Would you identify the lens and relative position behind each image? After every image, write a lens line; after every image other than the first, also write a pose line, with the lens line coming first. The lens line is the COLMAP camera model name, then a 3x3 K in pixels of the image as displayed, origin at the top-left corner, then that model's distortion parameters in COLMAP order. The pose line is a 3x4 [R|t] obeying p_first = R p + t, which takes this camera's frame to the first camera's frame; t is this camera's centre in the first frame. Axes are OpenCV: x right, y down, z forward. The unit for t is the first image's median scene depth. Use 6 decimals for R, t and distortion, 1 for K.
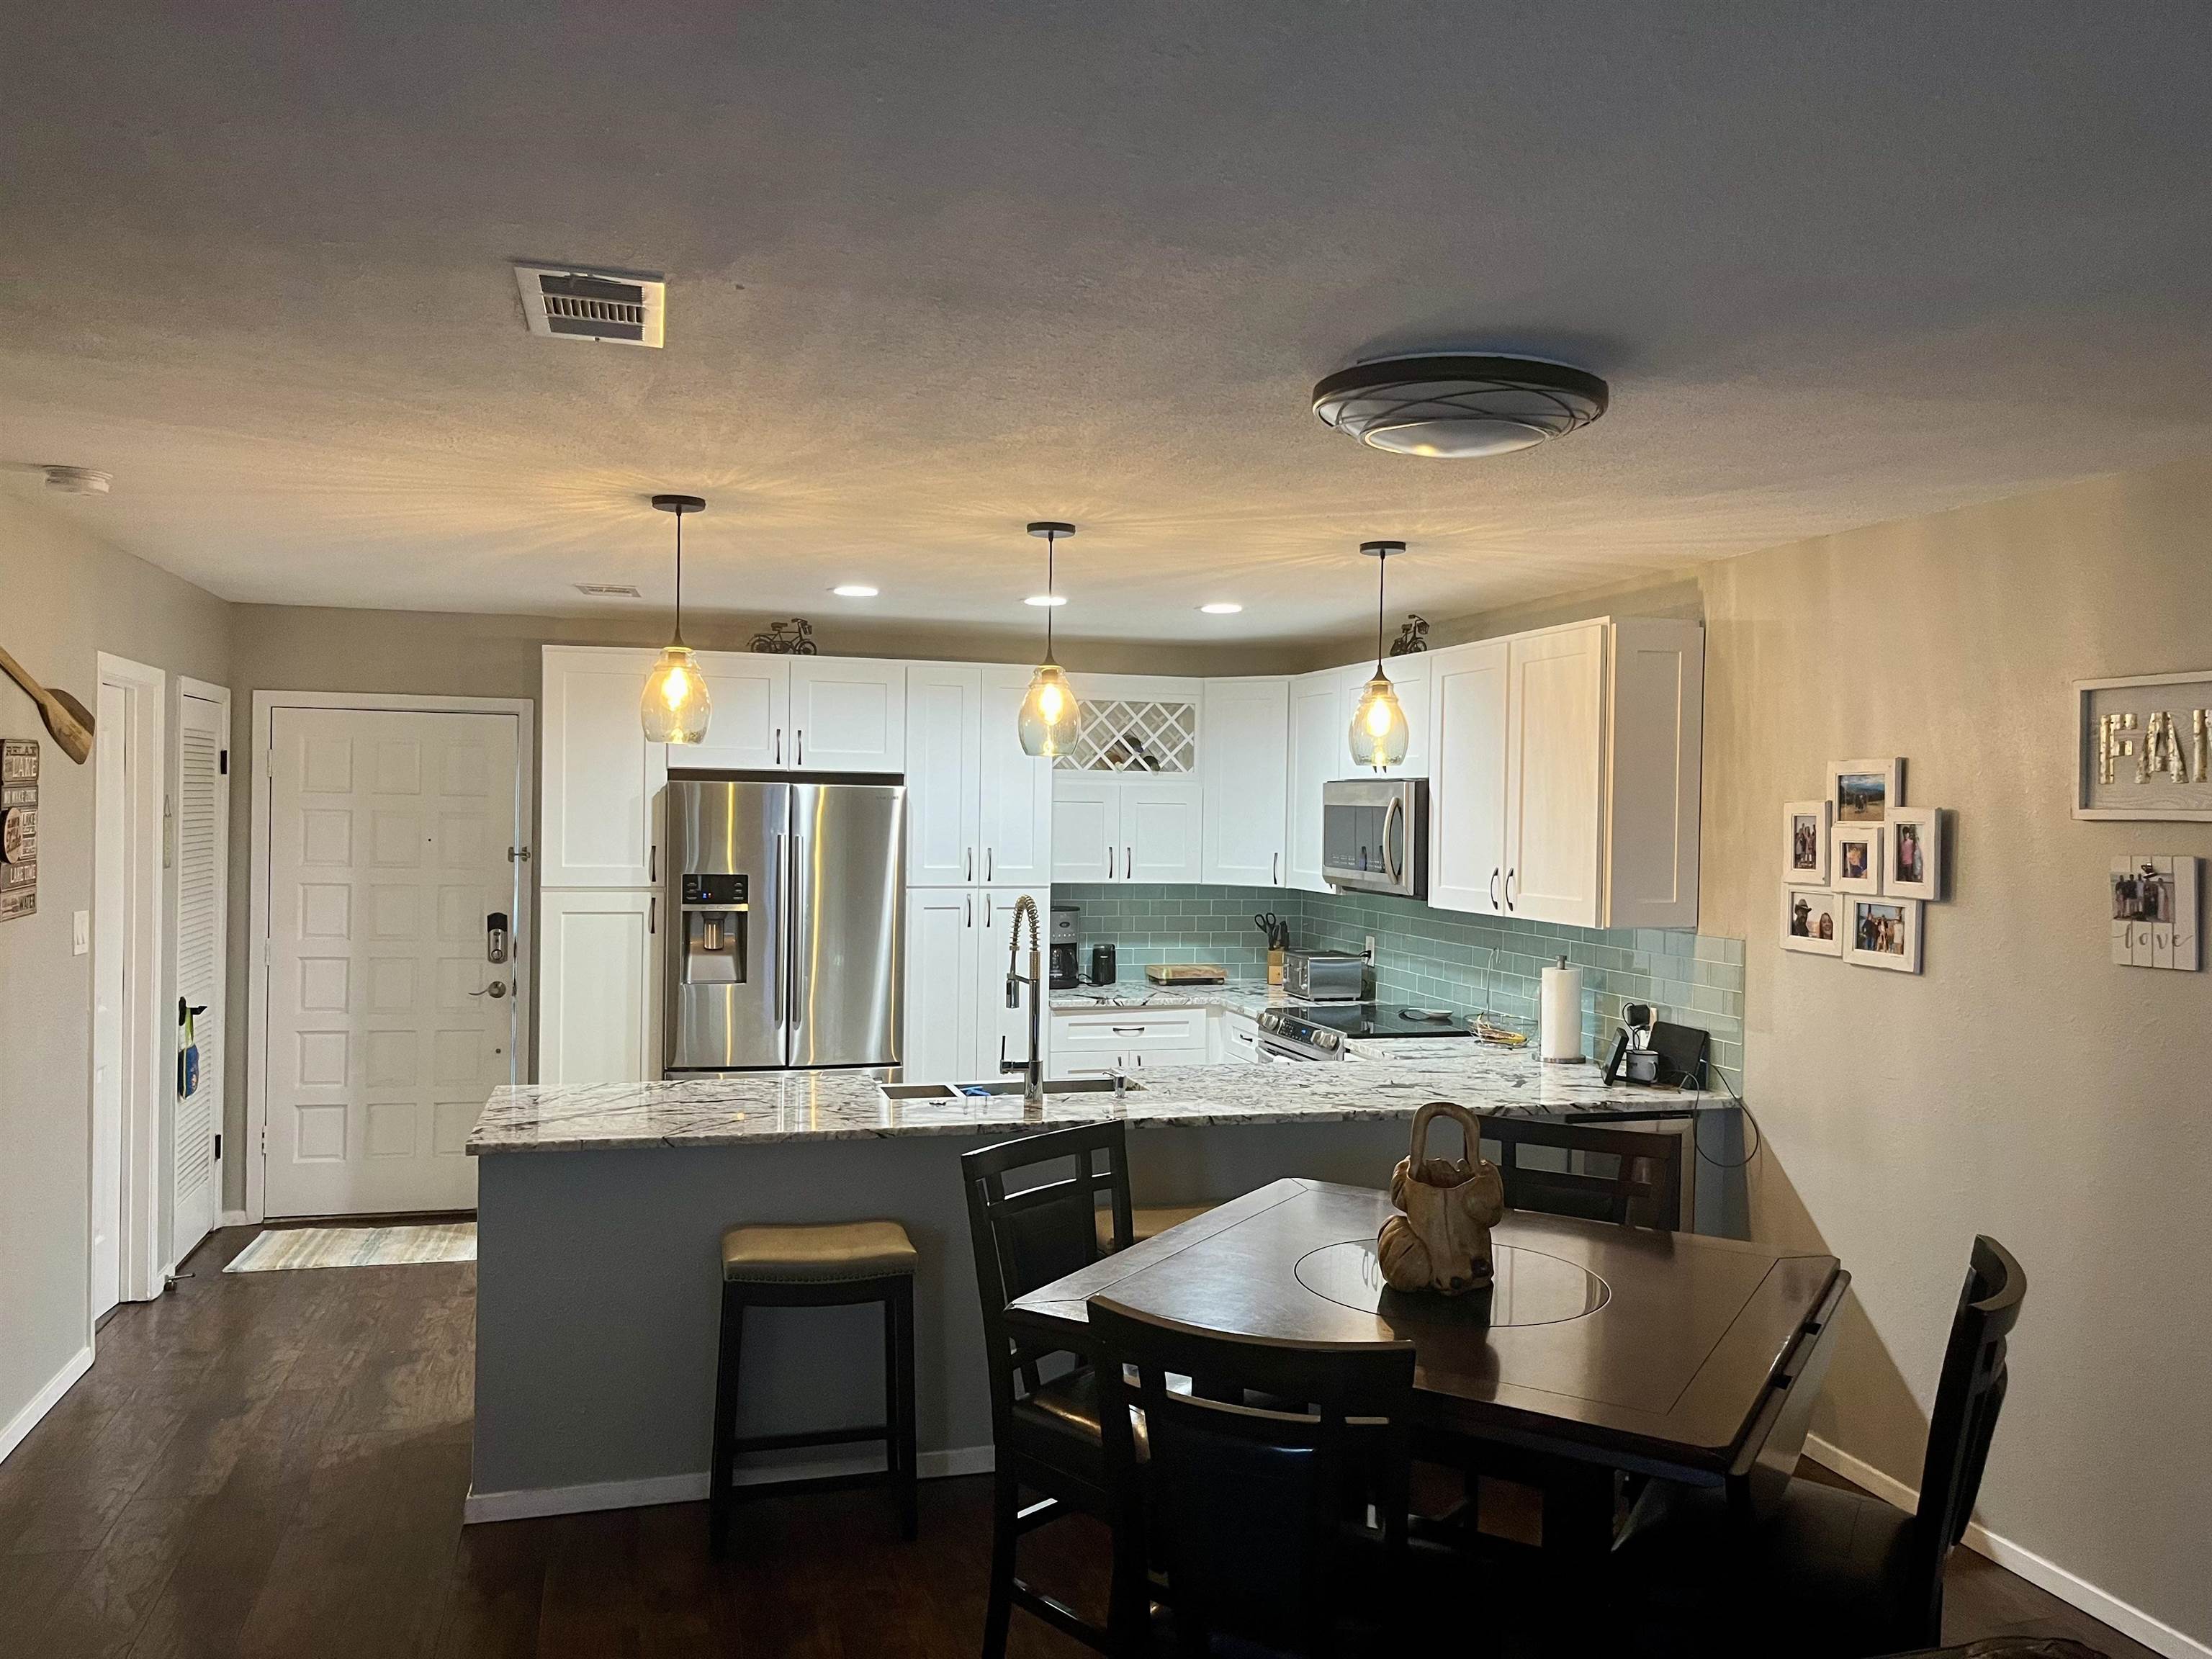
lens RADIAL K [[1687.1, 0, 1098.1], [0, 1687.1, 845.7], [0, 0, 1]] dist [0.047142, -0.058130]
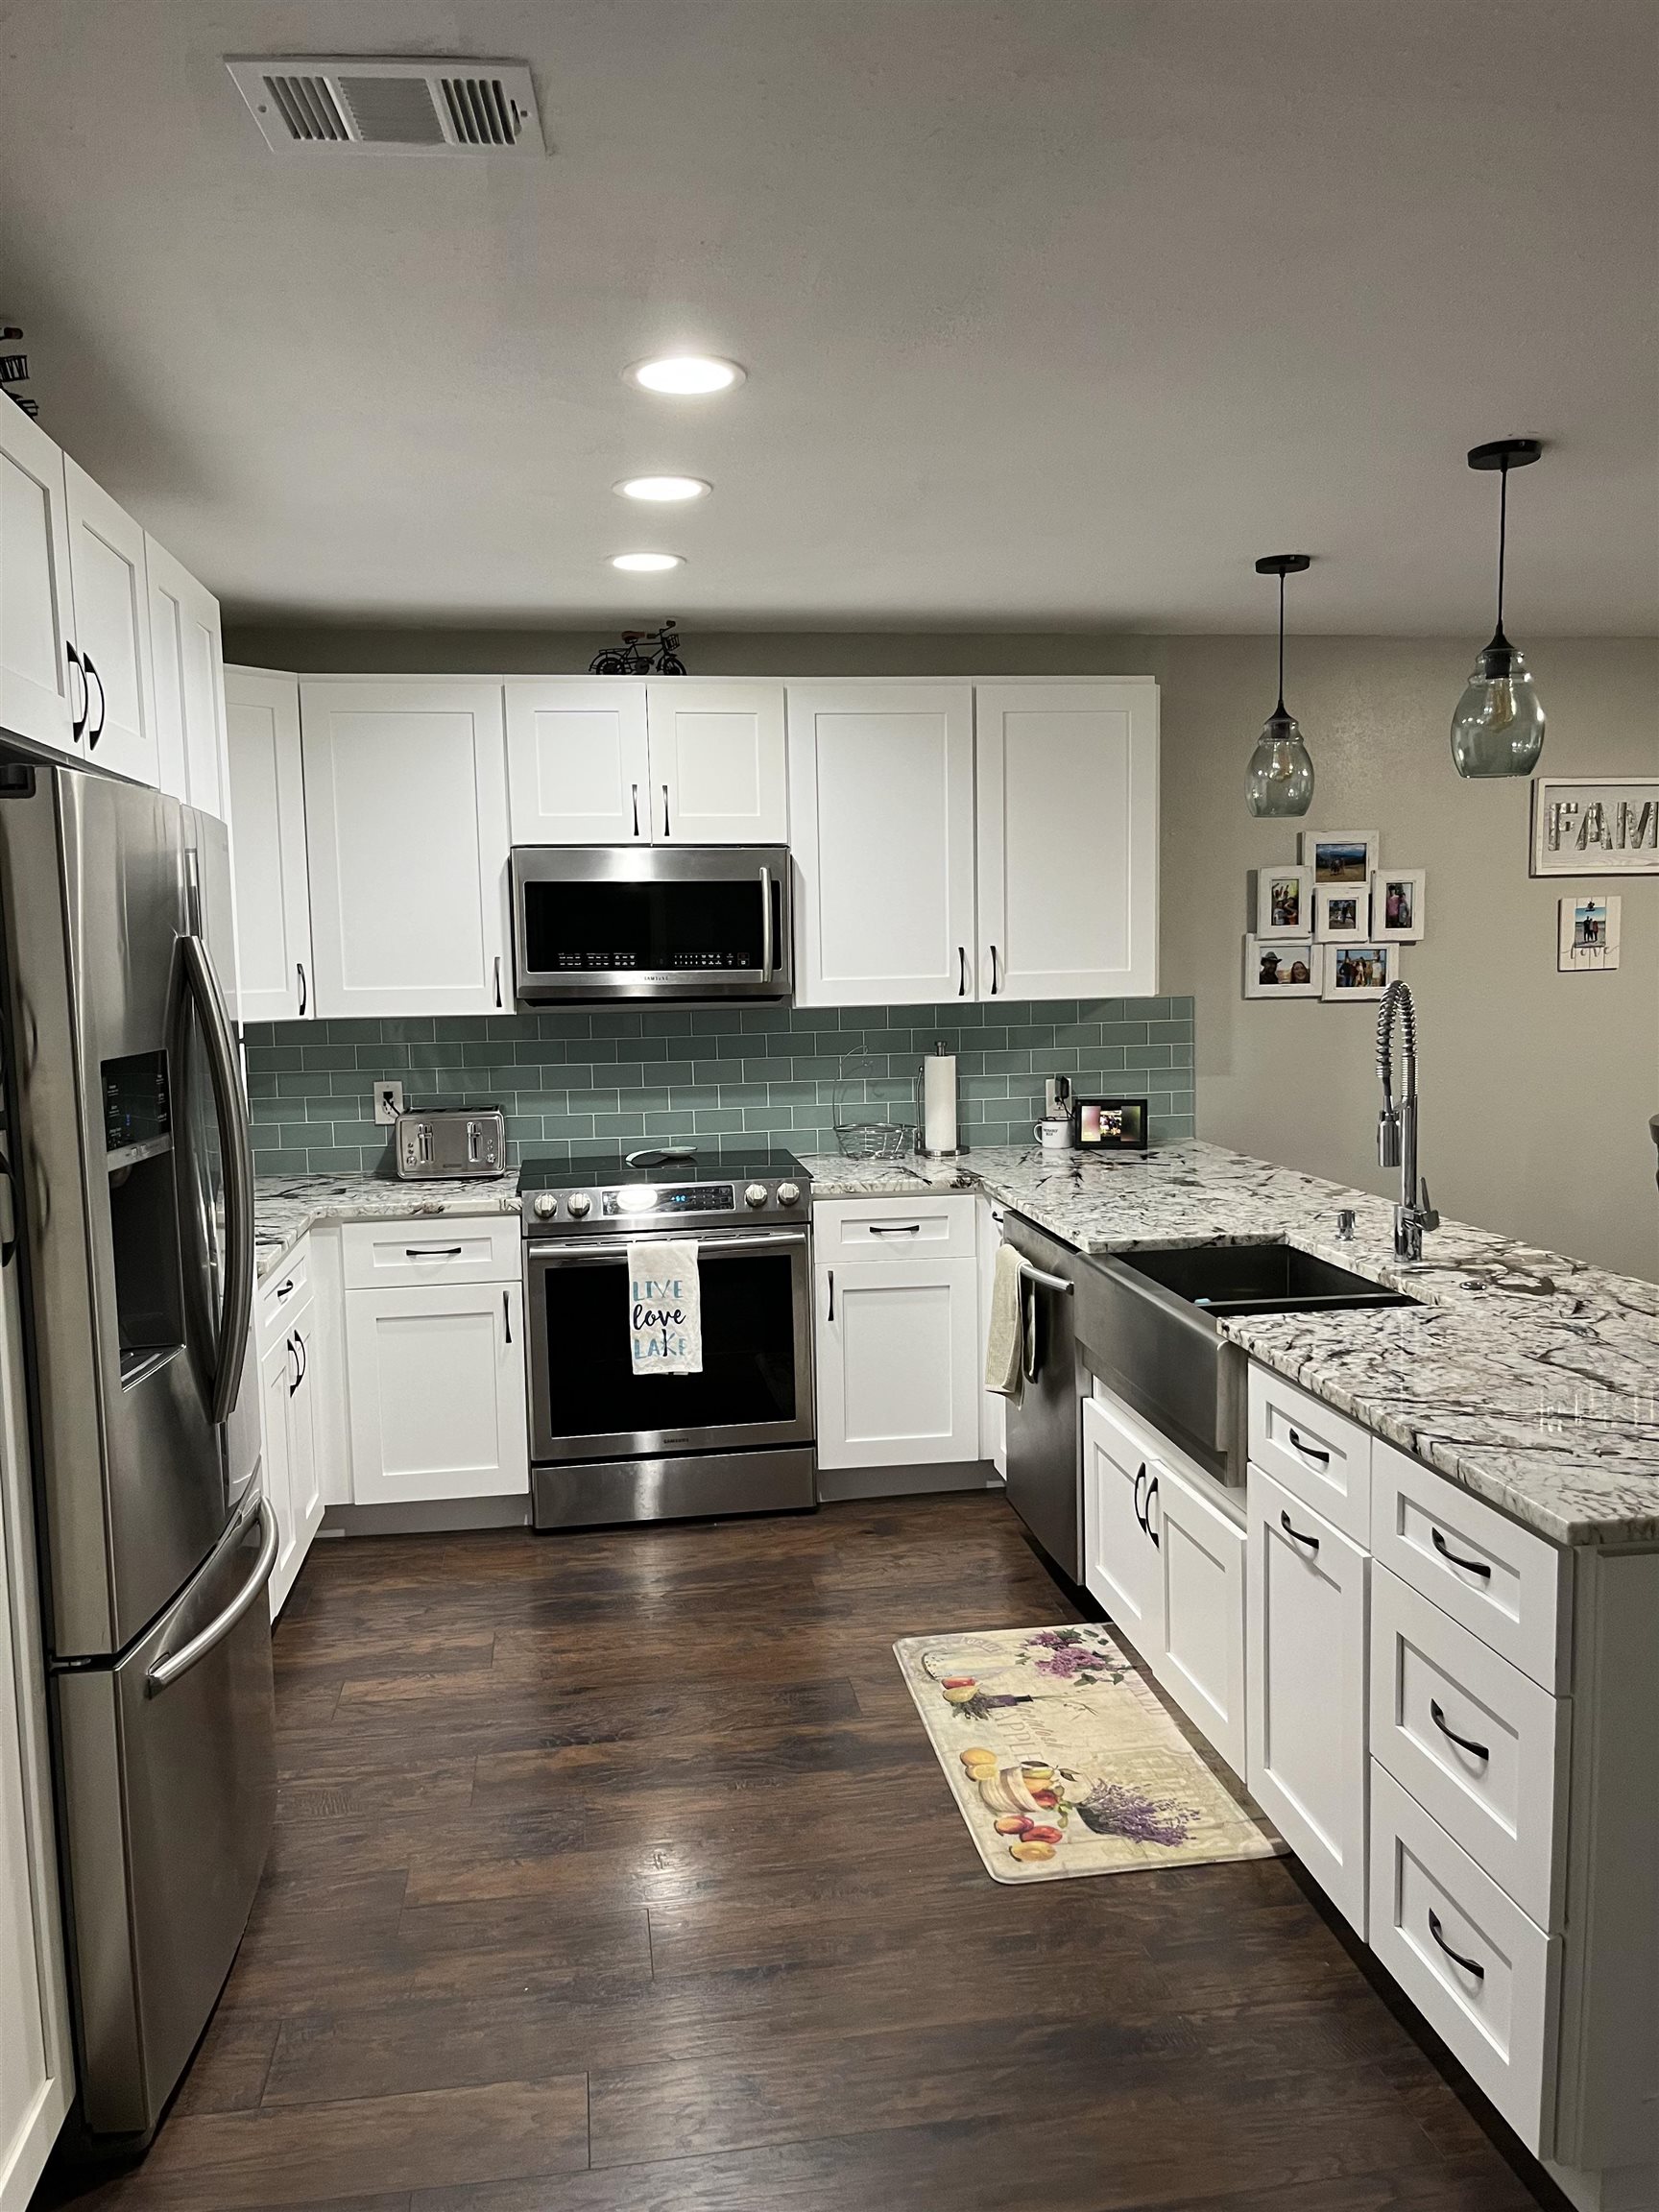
lens RADIAL K [[1687.1, 0, 842.2], [0, 1687.1, 1121.4], [0, 0, 1]] dist [0.047142, -0.058130]
pose [[0.118126, -0.123744, 0.985258, -0.566009], [0.046475, 0.991807, 0.118994, -0.003808], [-0.991910, 0.031734, 0.122909, 0.840593]]
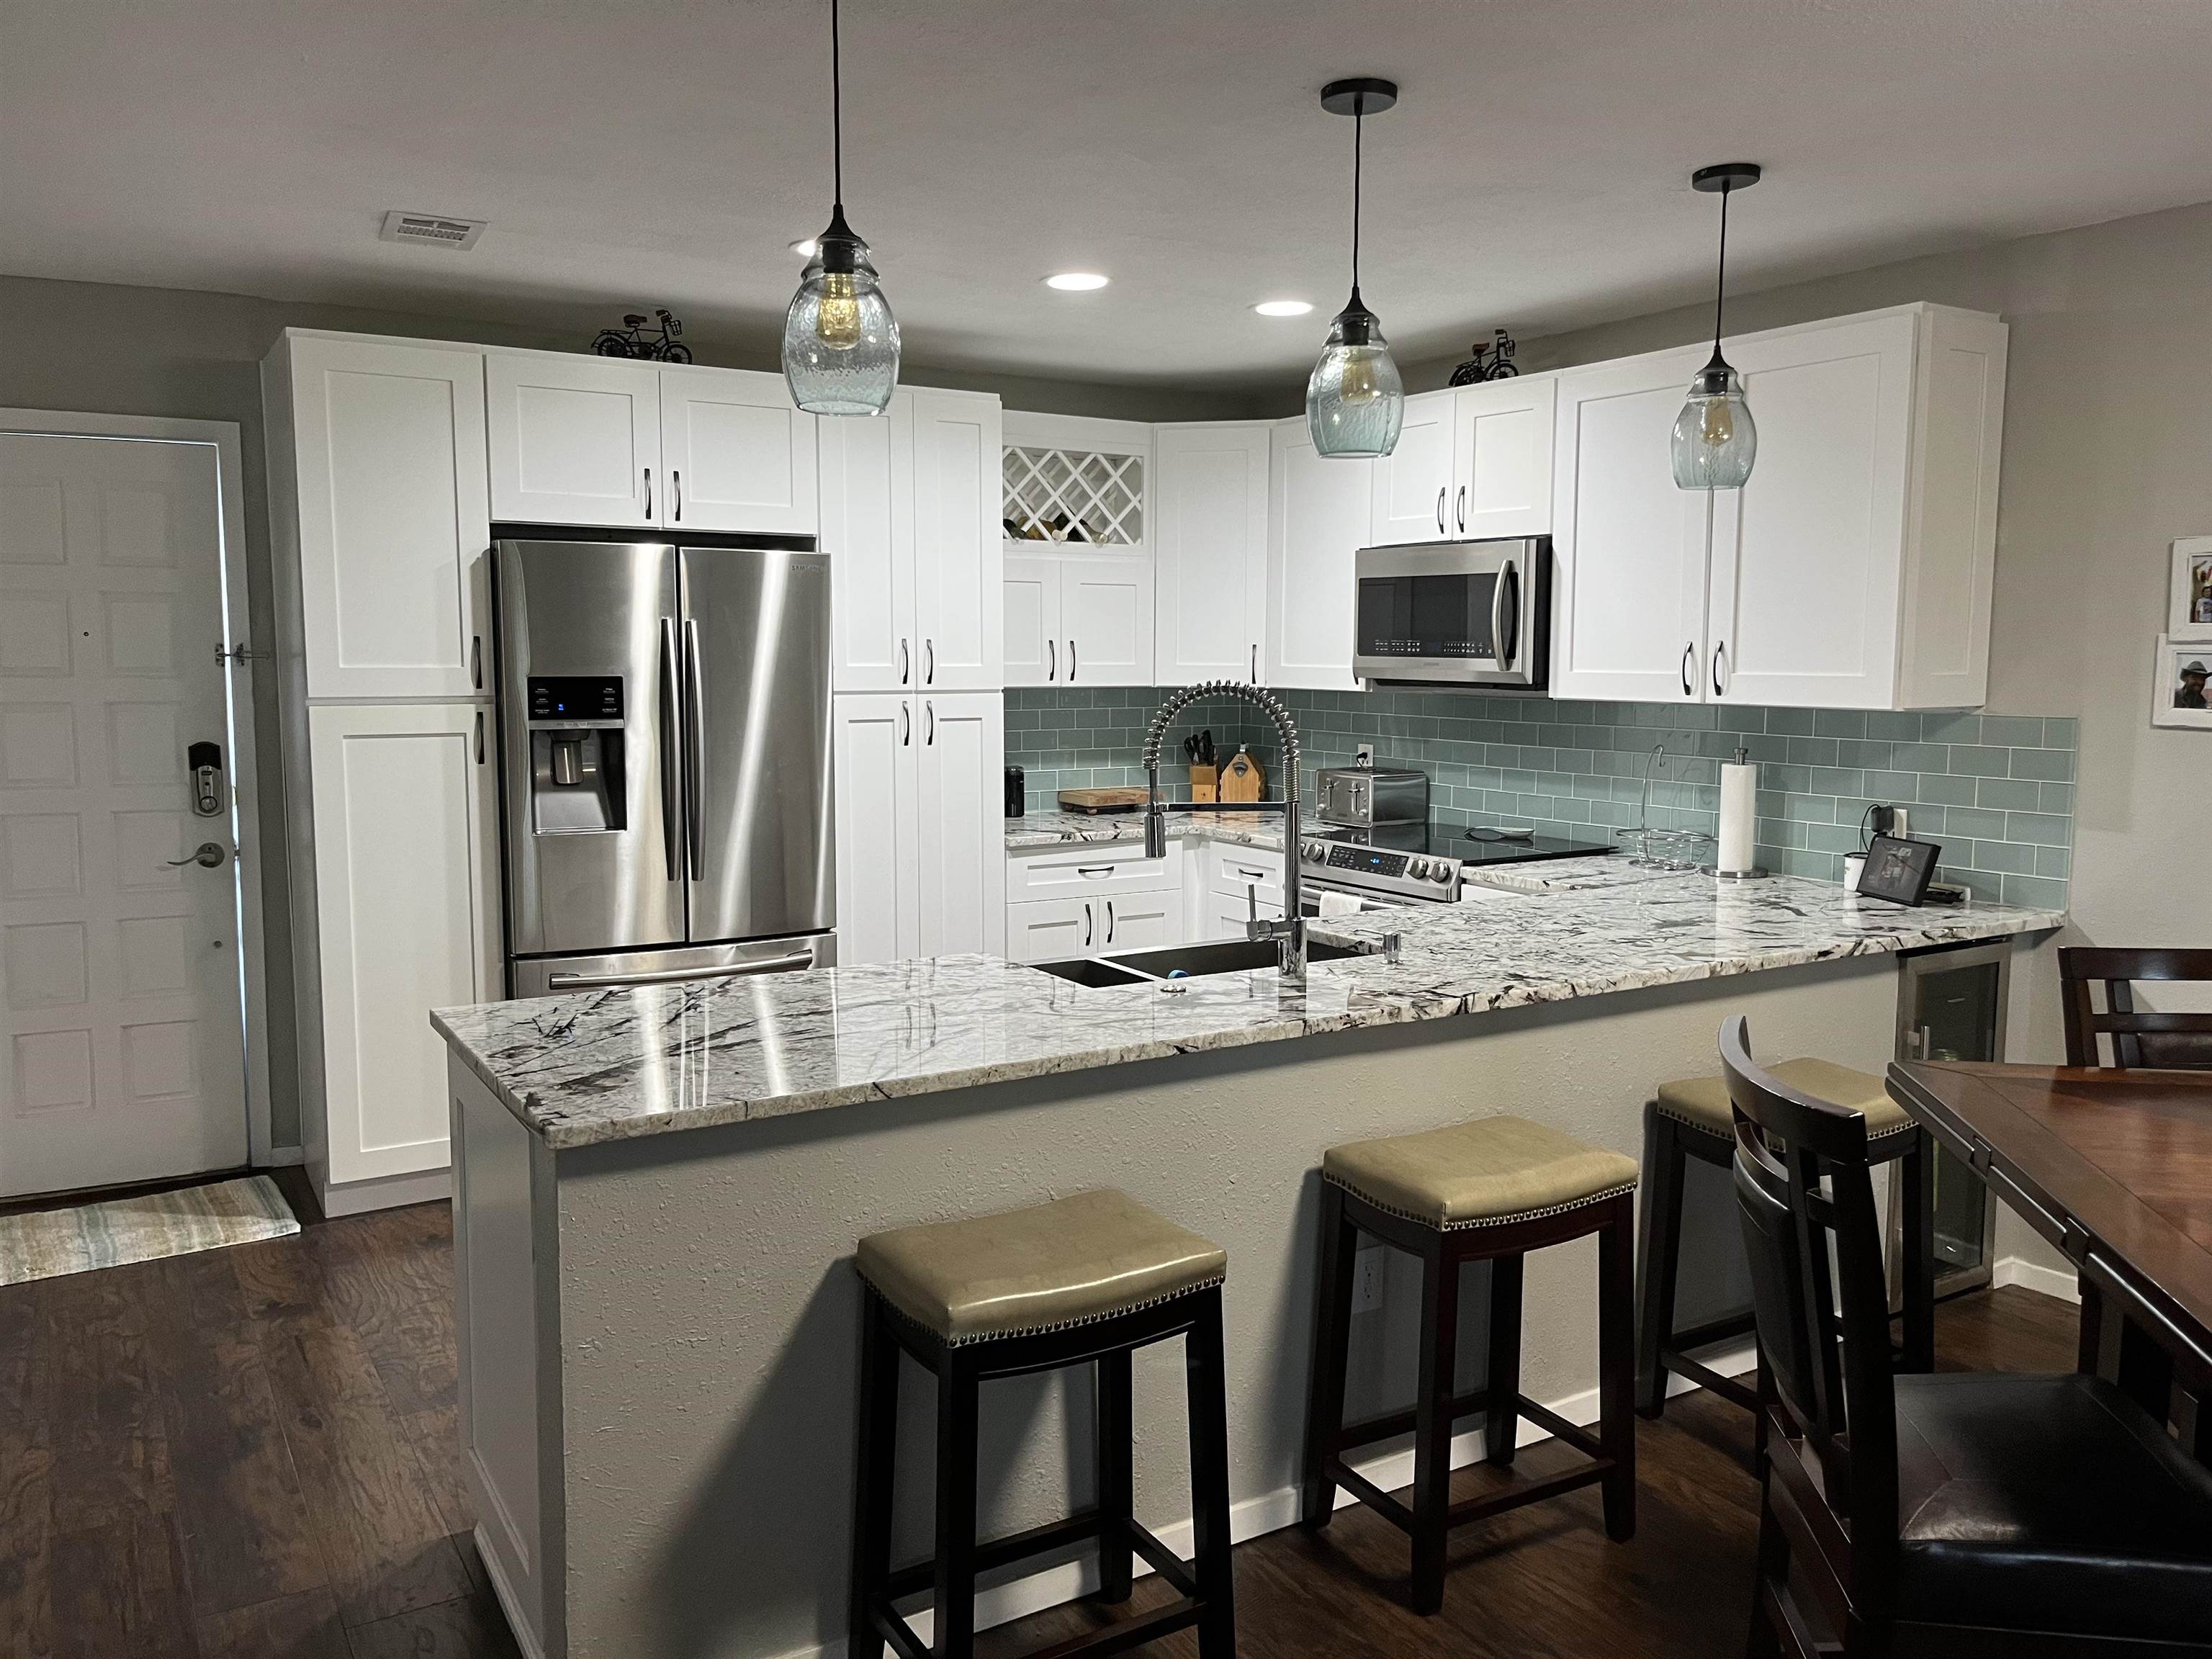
lens RADIAL K [[1687.1, 0, 1119.1], [0, 1687.1, 840.3], [0, 0, 1]] dist [0.047142, -0.058130]
pose [[0.959343, -0.043434, 0.278880, -0.215531], [0.017043, 0.995199, 0.096372, 0.021454], [-0.281727, -0.087701, 0.955478, 0.272251]]
